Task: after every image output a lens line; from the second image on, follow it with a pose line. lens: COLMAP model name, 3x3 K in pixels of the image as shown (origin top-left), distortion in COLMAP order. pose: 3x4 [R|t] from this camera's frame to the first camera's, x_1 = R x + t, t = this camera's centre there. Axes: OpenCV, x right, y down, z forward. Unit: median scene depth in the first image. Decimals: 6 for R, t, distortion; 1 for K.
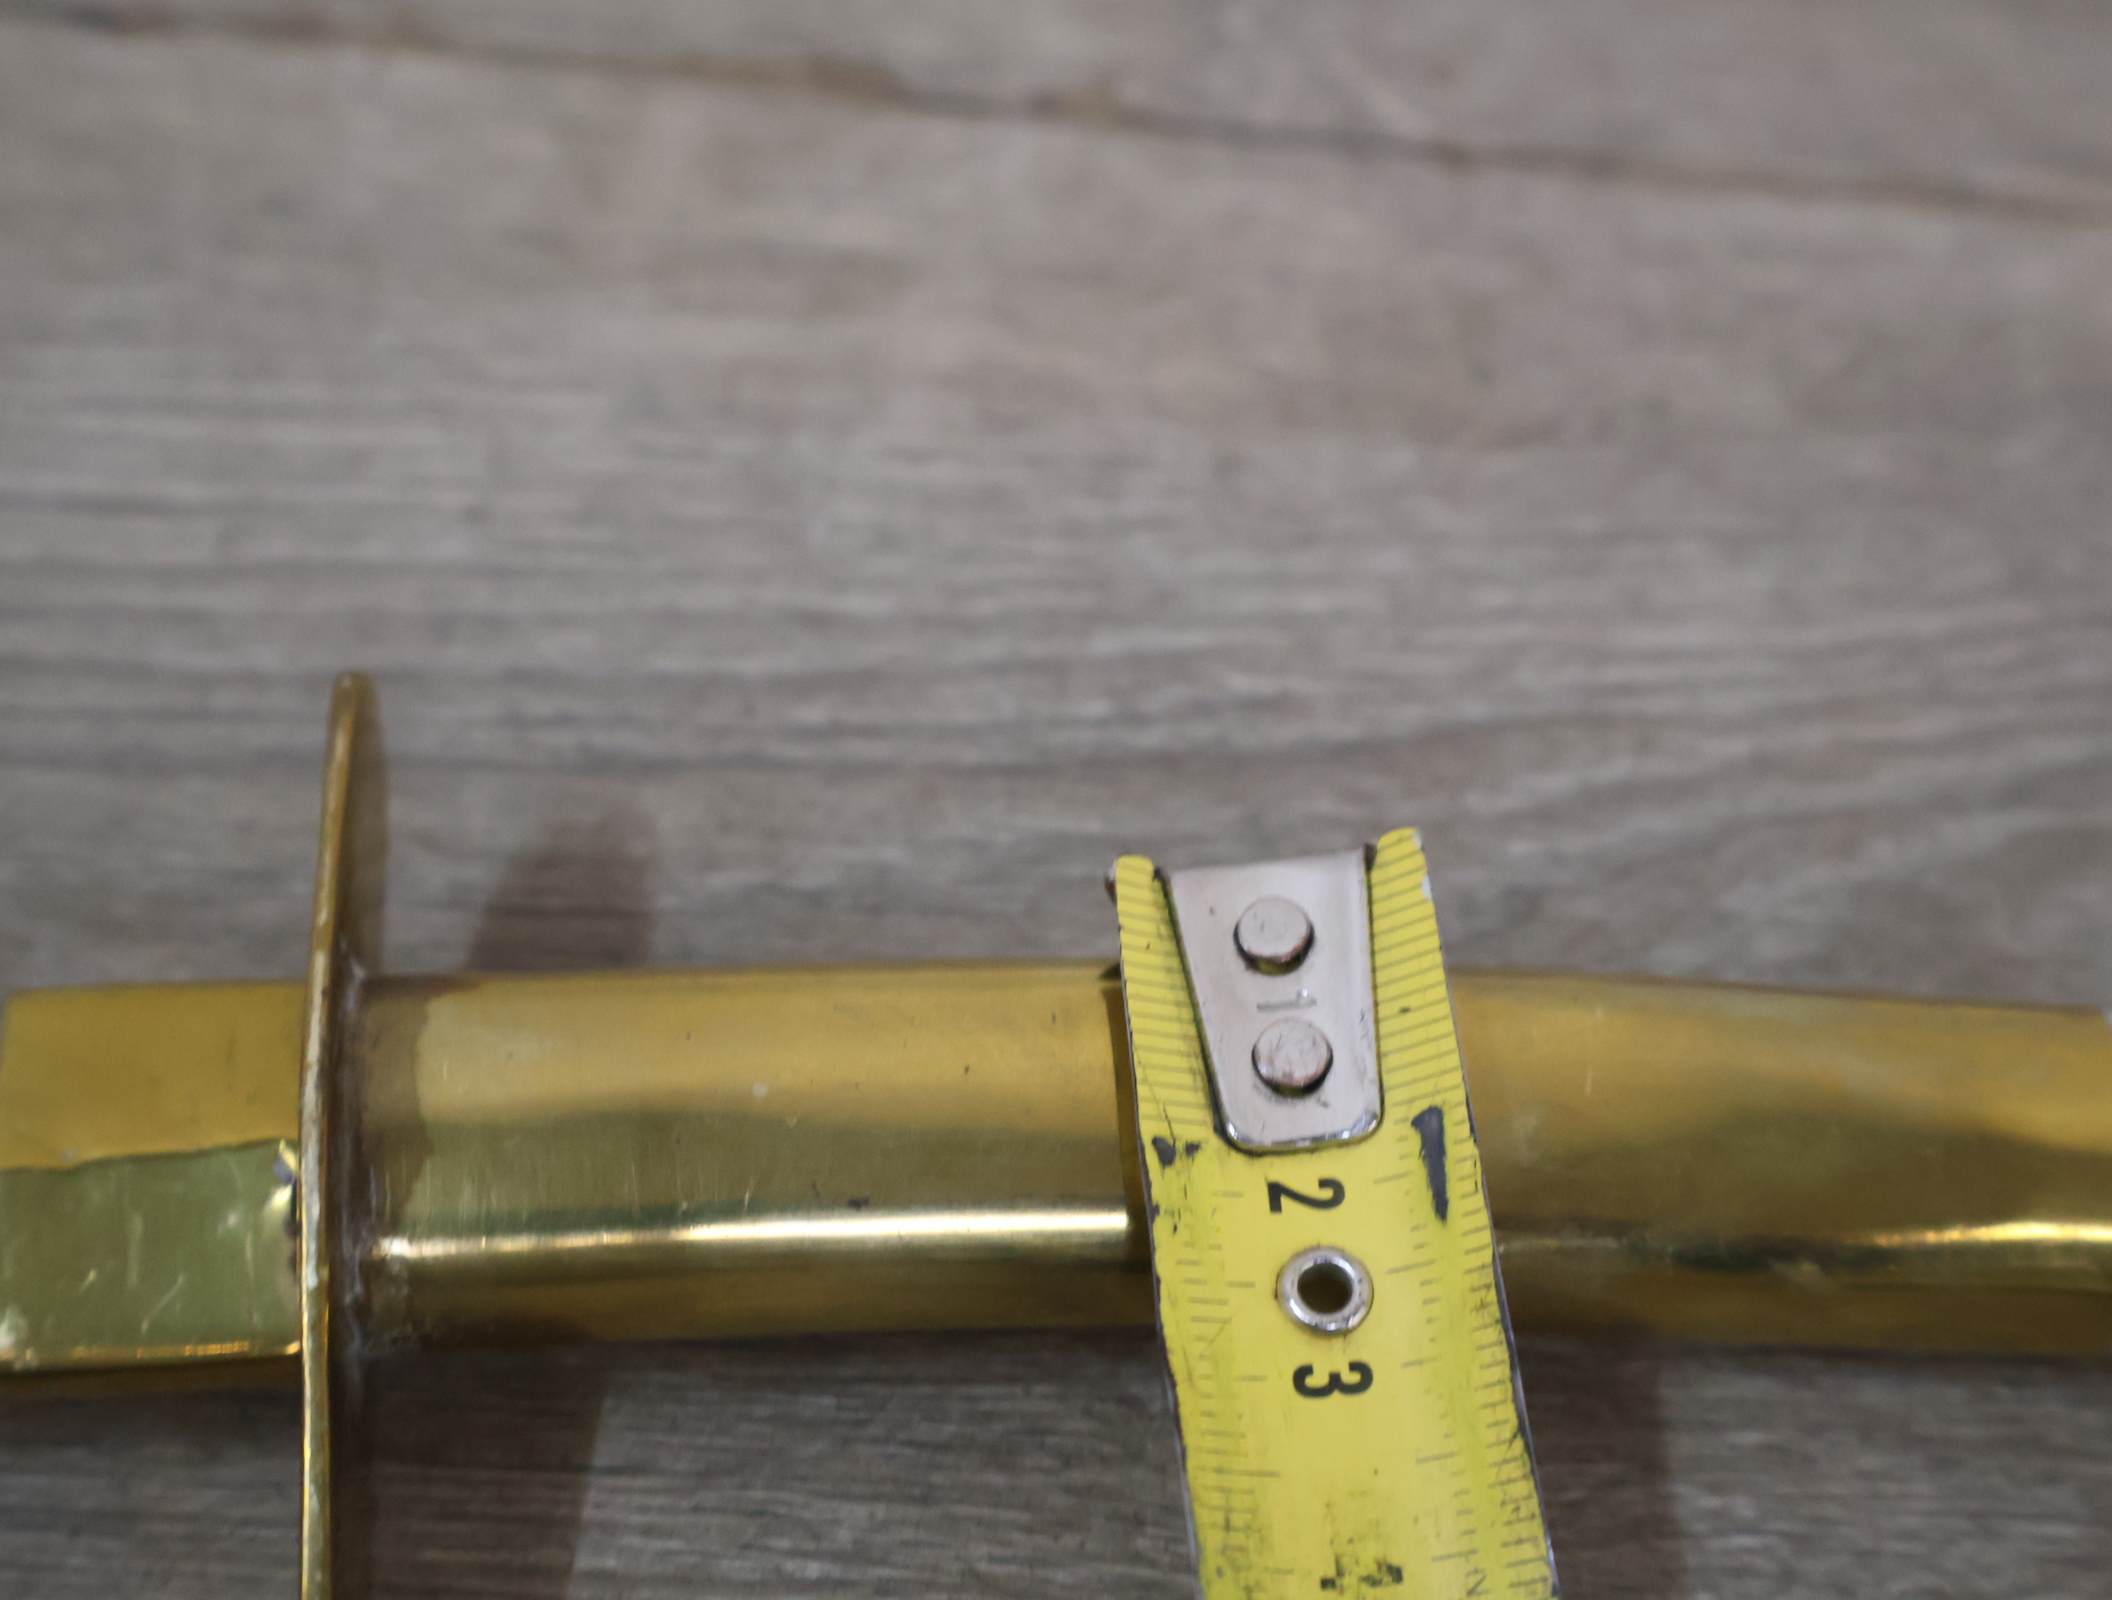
lens RADIAL K [[2916.2, 0, 1052.3], [0, 2916.2, 805.6], [0, 0, 1]] dist [0.018231, 0.000000]
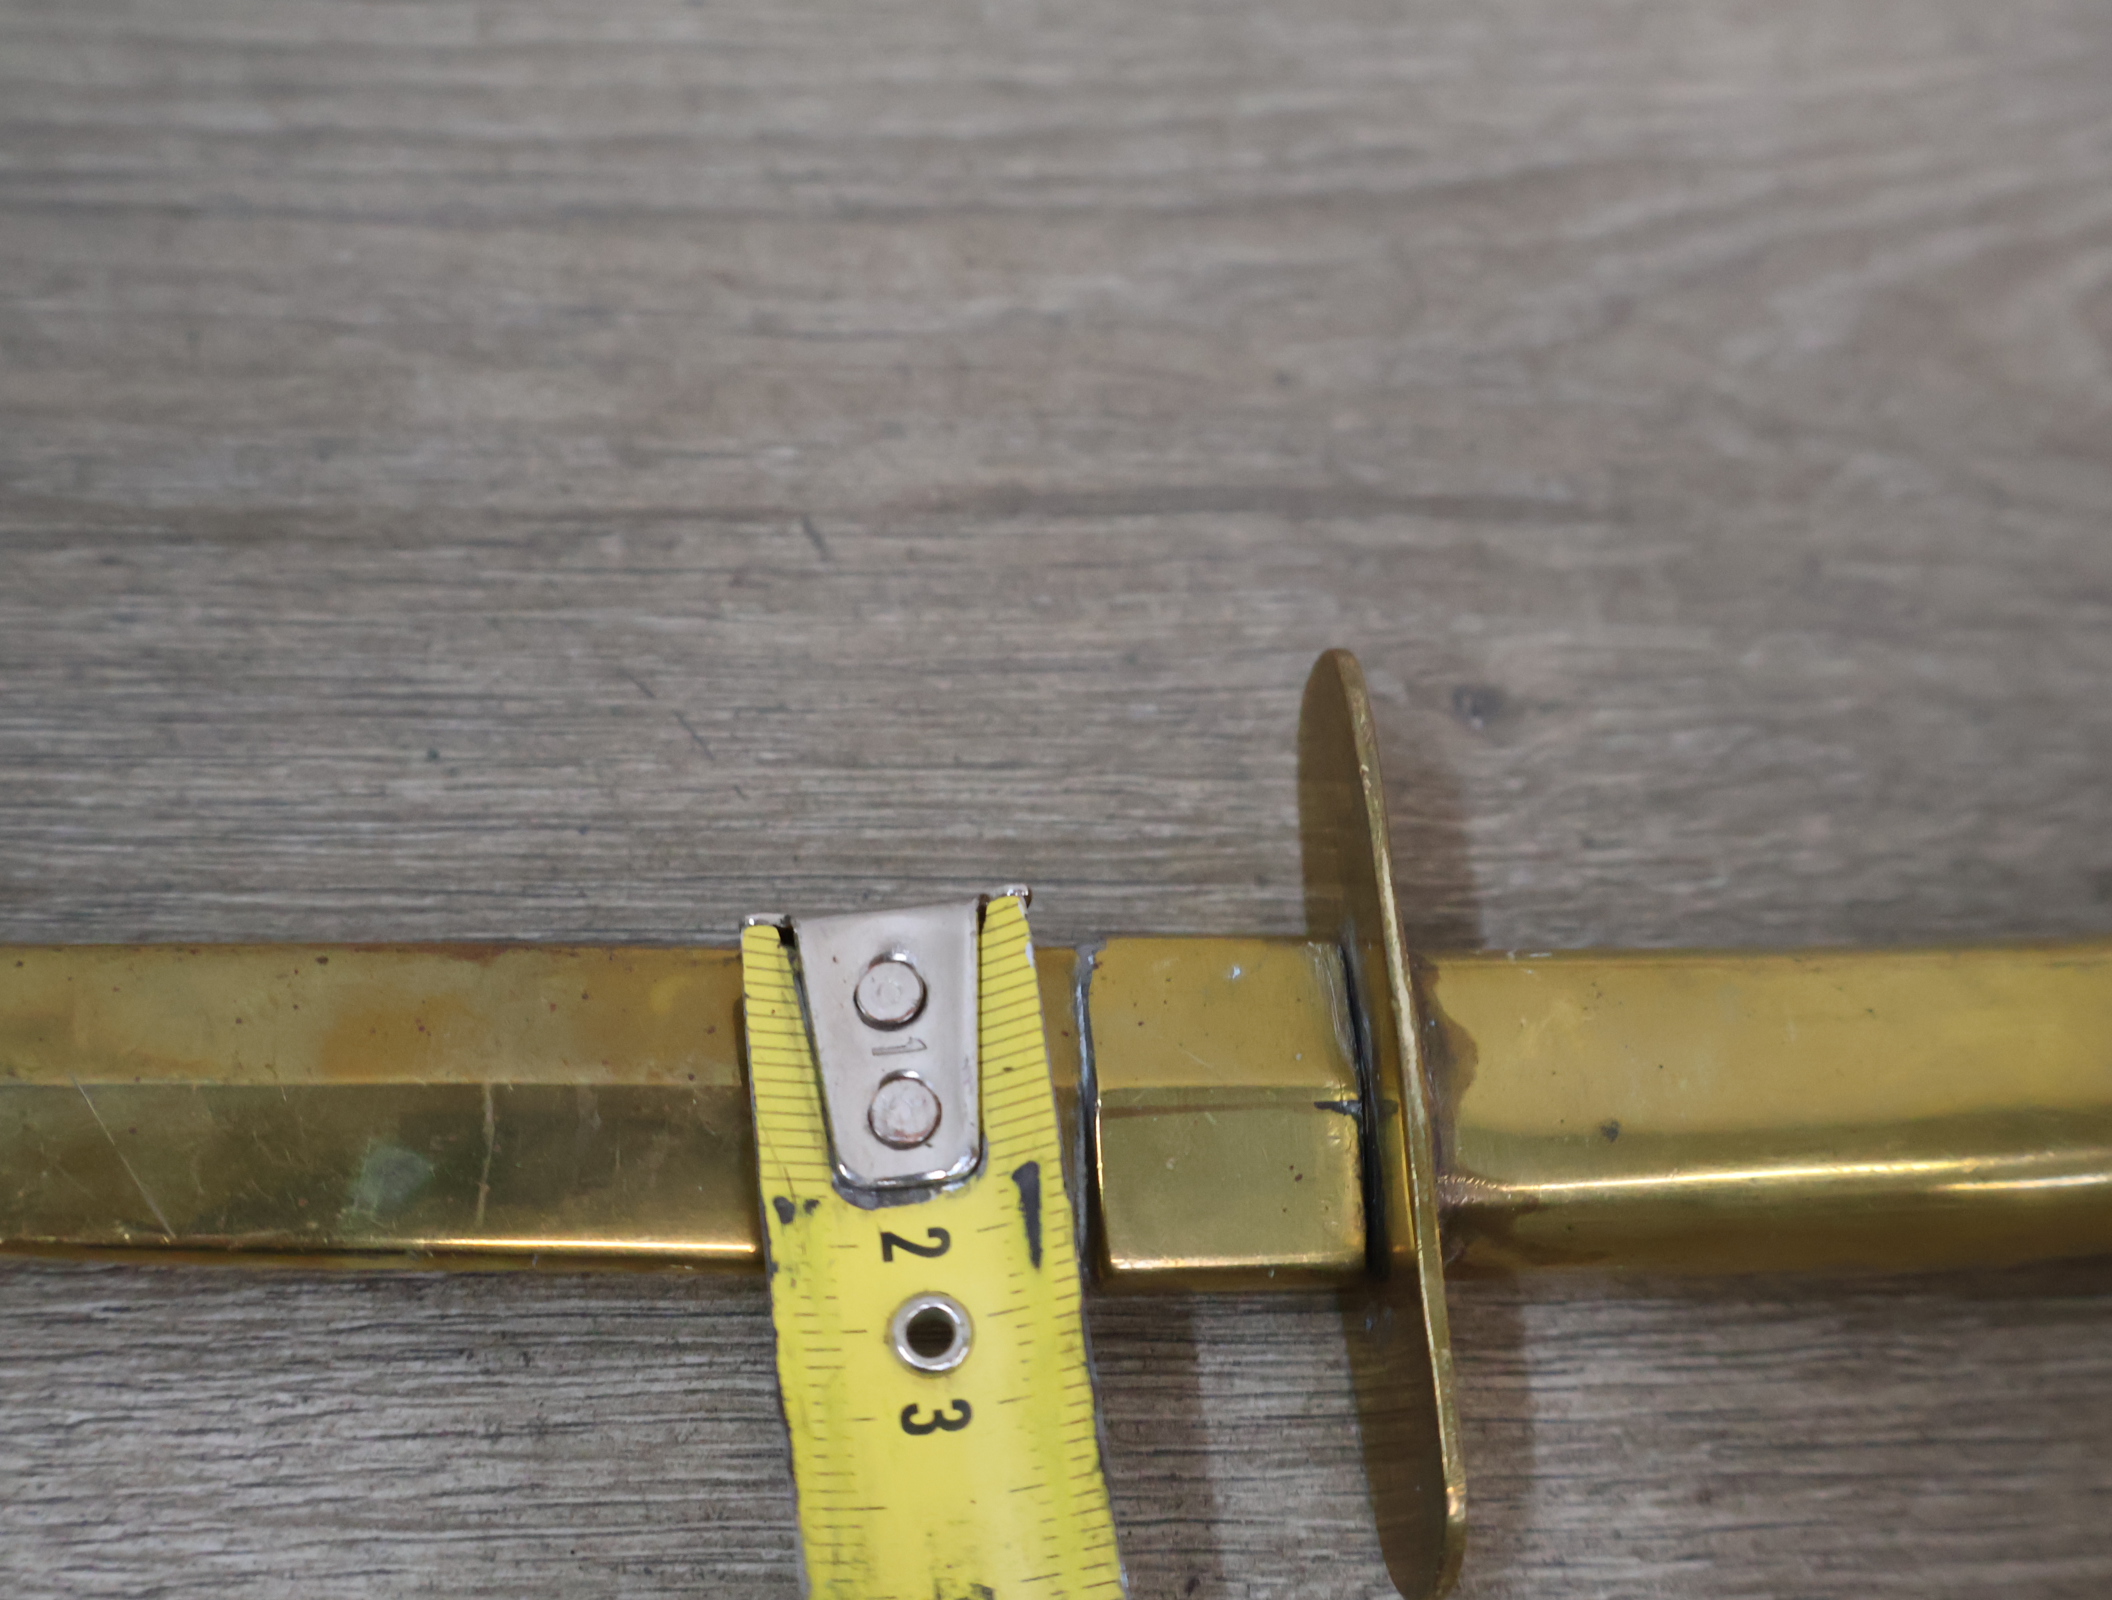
lens RADIAL K [[2916.2, 0, 1058.9], [0, 2916.2, 804.9], [0, 0, 1]] dist [0.018231, 0.000000]
pose [[0.987493, -0.051401, 0.149048, -0.249795], [0.028972, 0.988424, 0.148926, 0.046711], [-0.154978, -0.142746, 0.977551, -0.186894]]
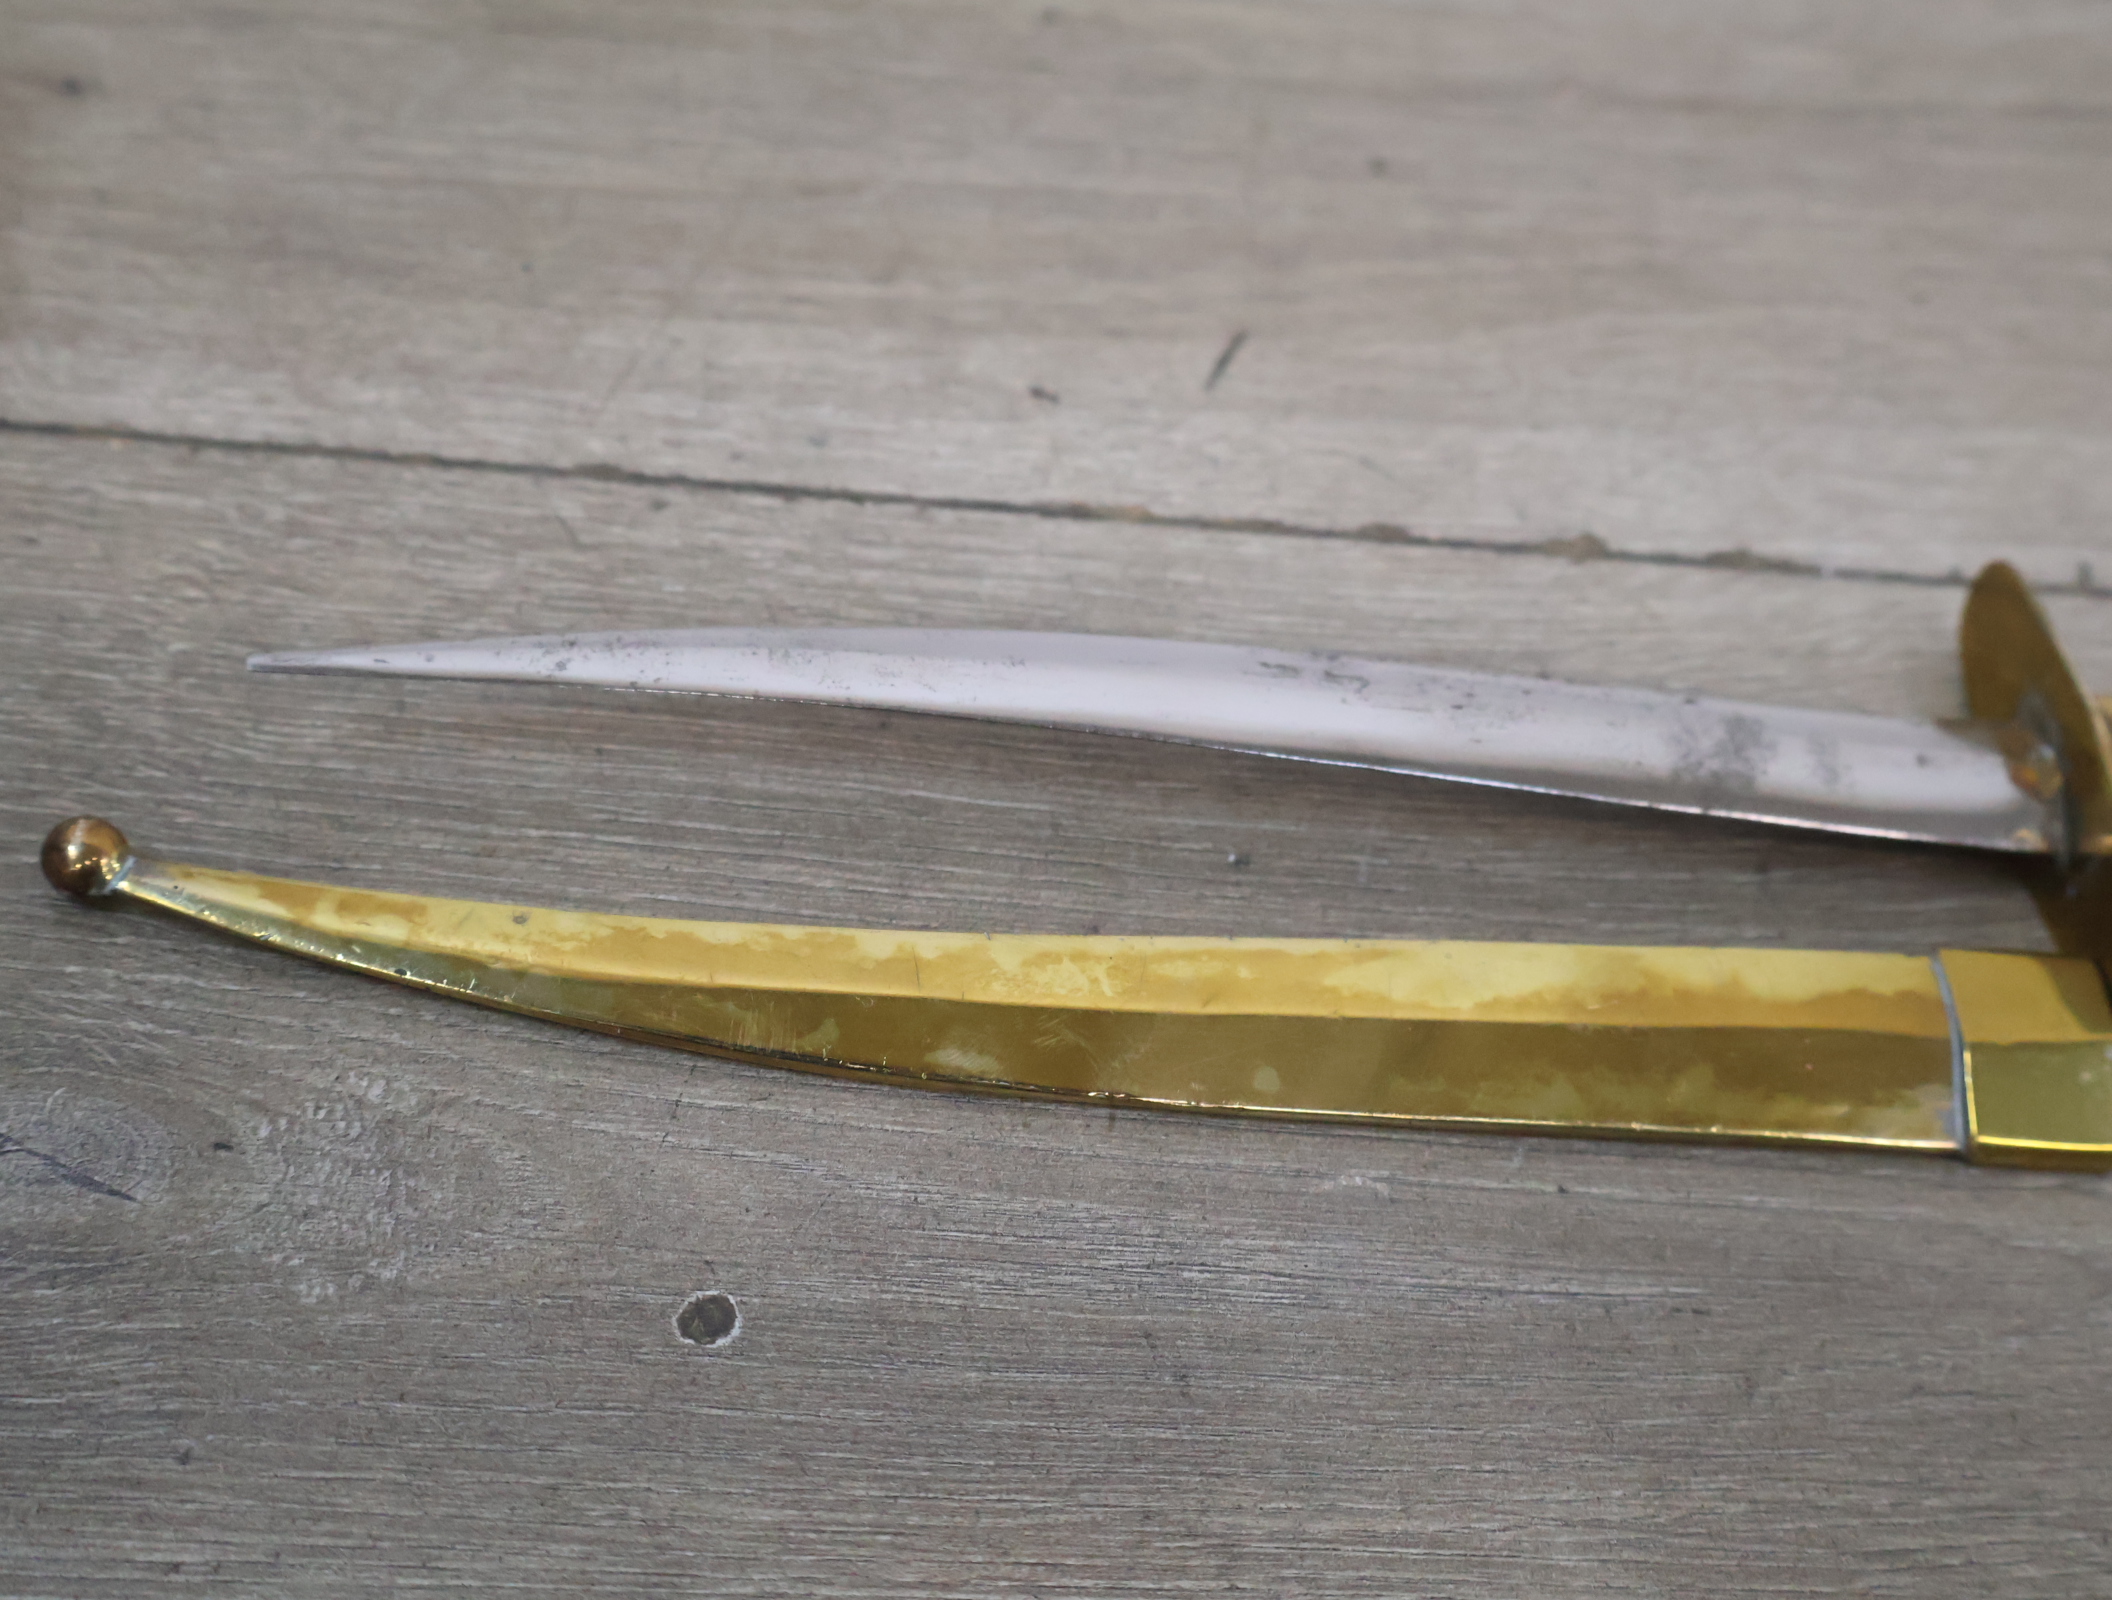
lens RADIAL K [[2887.8, 0, 1056.9], [0, 2887.8, 797.2], [0, 0, 1]] dist [0.015604, 0.000000]
pose [[0.986573, -0.040329, 0.158260, -1.116583], [0.039959, 0.999186, 0.005515, 0.528636], [-0.158354, 0.000883, 0.987382, -0.988355]]
